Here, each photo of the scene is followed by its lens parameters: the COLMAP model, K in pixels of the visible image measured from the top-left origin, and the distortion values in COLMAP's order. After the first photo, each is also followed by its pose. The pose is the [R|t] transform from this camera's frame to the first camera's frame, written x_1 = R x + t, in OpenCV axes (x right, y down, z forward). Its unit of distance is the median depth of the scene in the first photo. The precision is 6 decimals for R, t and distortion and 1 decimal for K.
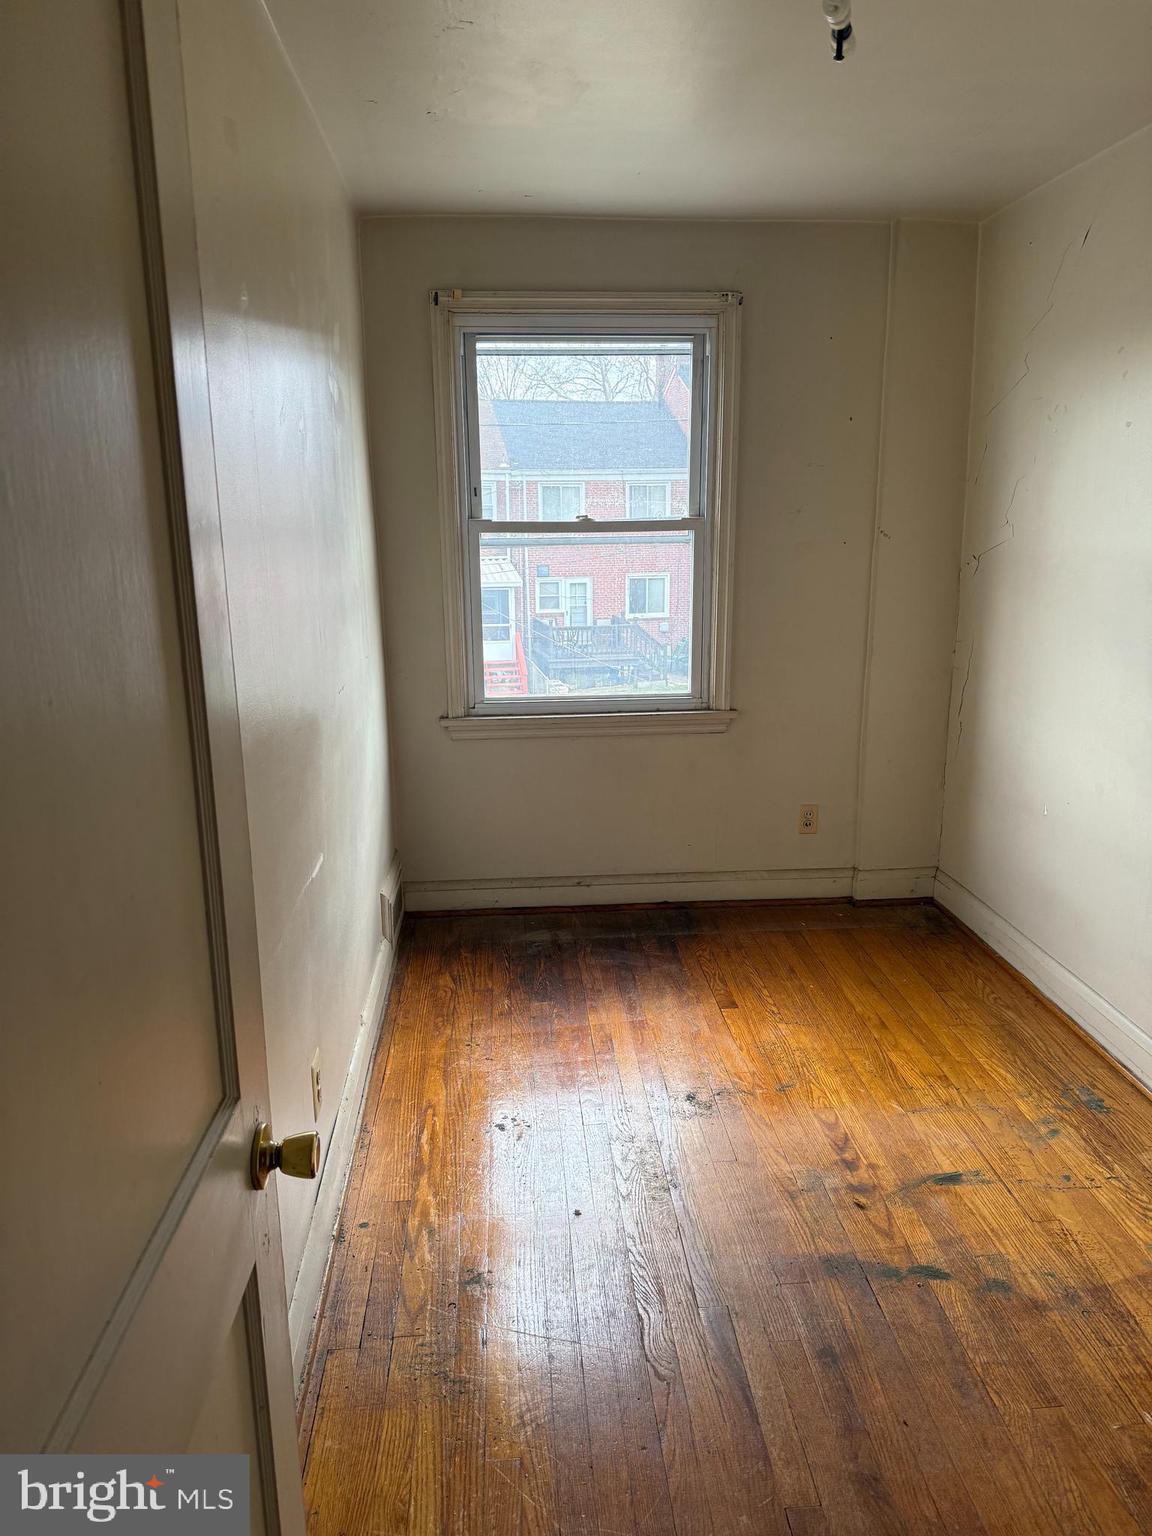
lens RADIAL K [[1080.4, 0, 582.4], [0, 1080.4, 765.9], [0, 0, 1]] dist [0.007349, -0.014020]
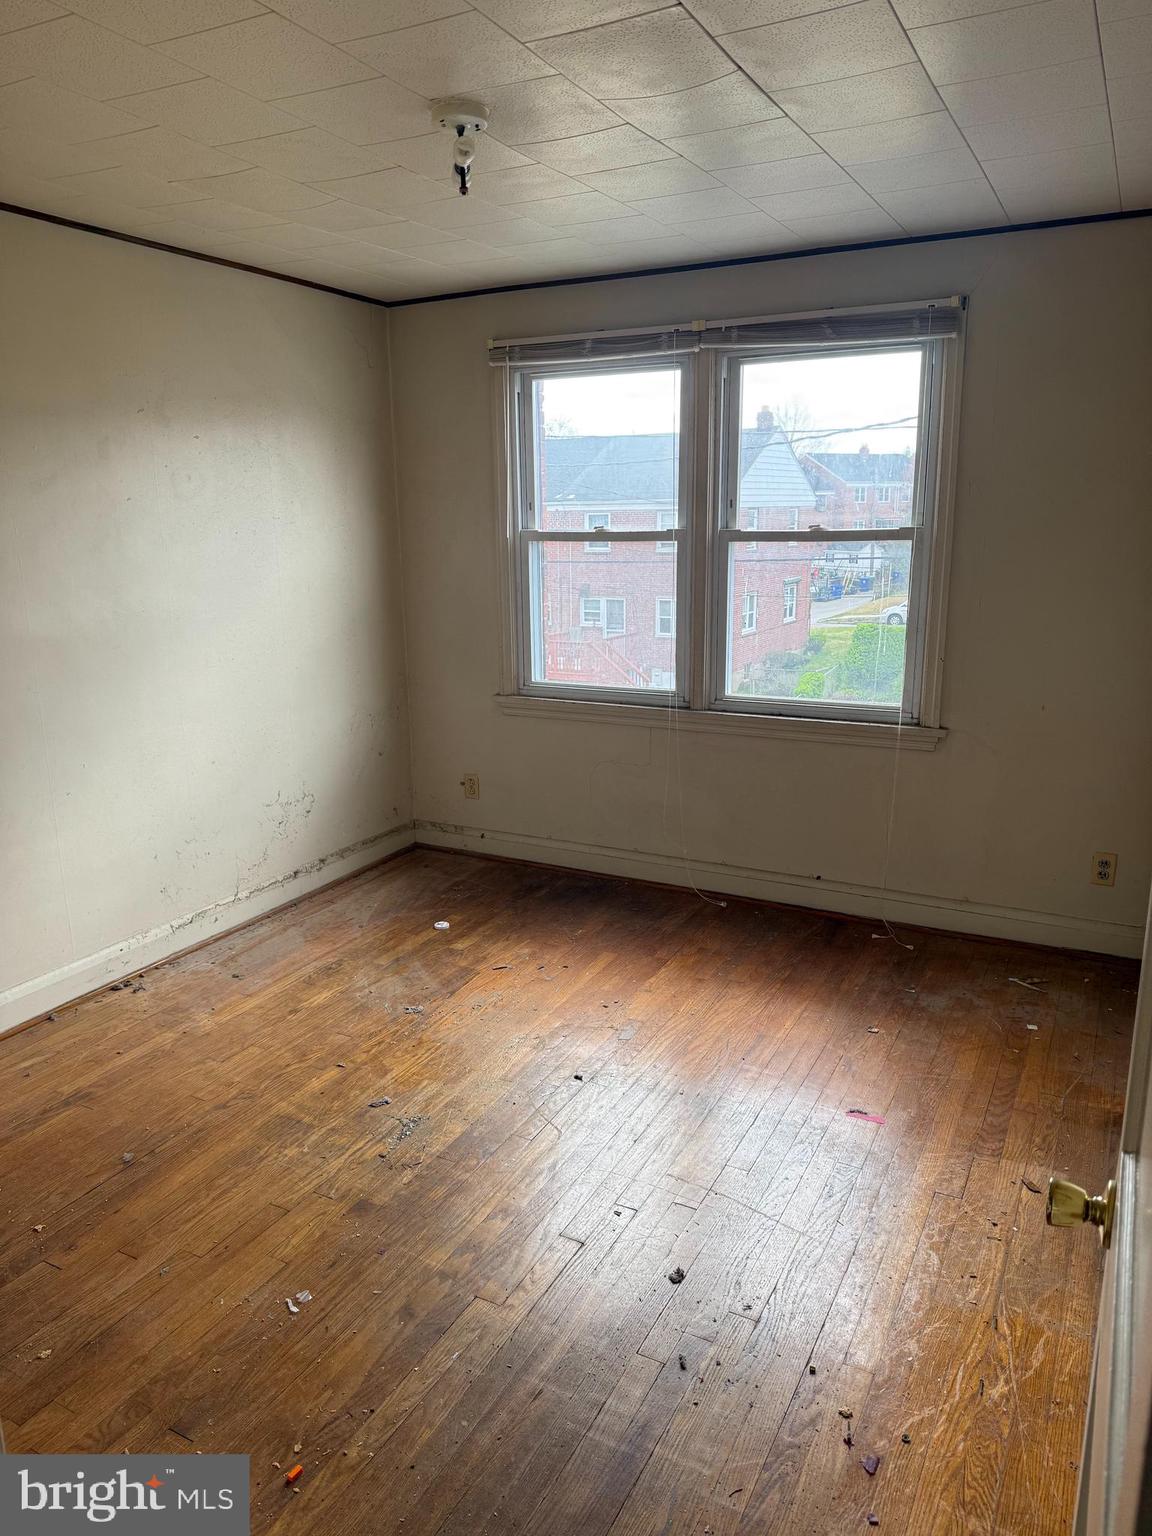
lens RADIAL K [[1080.4, 0, 578.7], [0, 1080.4, 774.0], [0, 0, 1]] dist [0.007349, -0.014020]
pose [[0.841843, 0.121619, -0.525841, 0.398757], [-0.121139, 0.992001, 0.035497, -0.007100], [0.525952, 0.033817, 0.849842, 0.018578]]
